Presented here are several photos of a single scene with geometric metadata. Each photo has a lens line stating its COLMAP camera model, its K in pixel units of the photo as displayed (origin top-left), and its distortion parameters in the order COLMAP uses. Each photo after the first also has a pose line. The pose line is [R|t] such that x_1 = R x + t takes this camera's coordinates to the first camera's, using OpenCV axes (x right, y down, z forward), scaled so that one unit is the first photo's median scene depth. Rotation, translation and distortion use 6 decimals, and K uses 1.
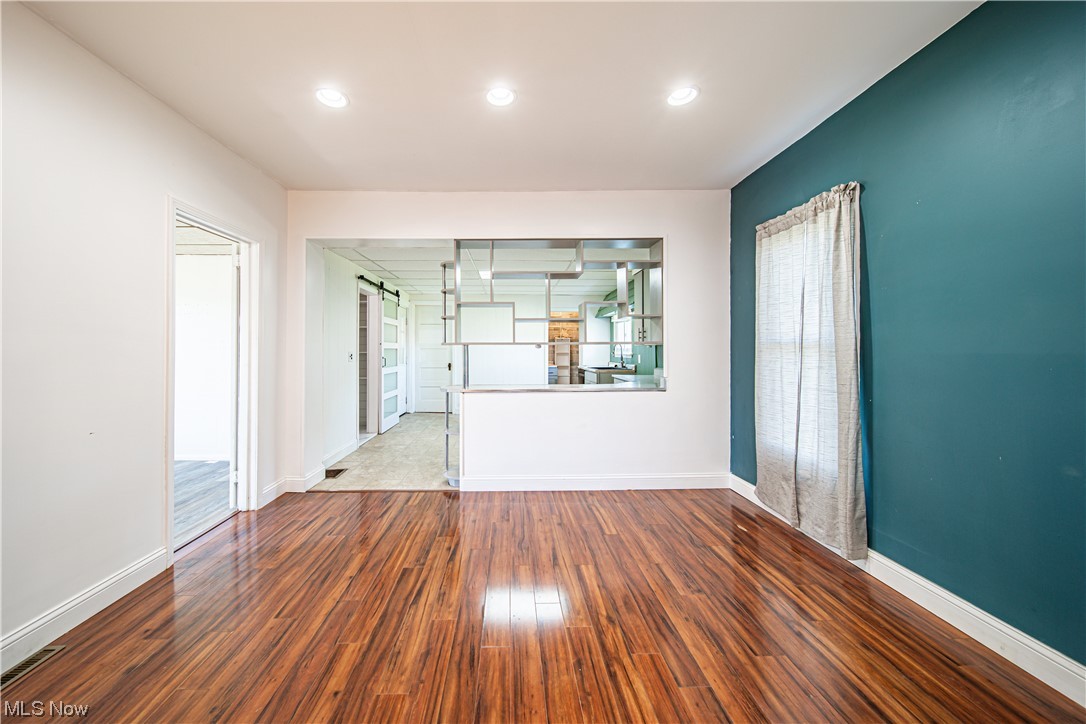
lens RADIAL K [[393.6, 0, 517.6], [0, 393.6, 349.8], [0, 0, 1]] dist [0.000170, -0.000050]
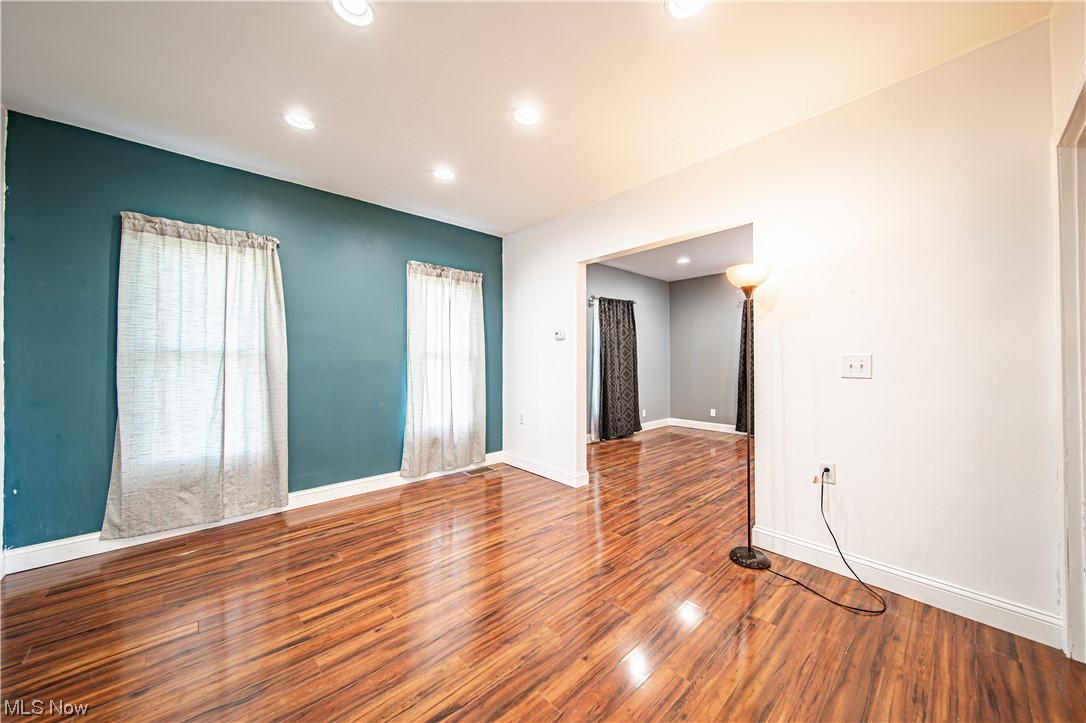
lens RADIAL K [[379.7, 0, 540.6], [0, 379.7, 355.0], [0, 0, 1]] dist [-0.001692, -0.000389]
pose [[-0.656592, 0.013715, 0.754121, -0.573773], [0.003736, 0.999882, -0.014931, 0.007531], [-0.754236, -0.006986, -0.656566, 0.861302]]
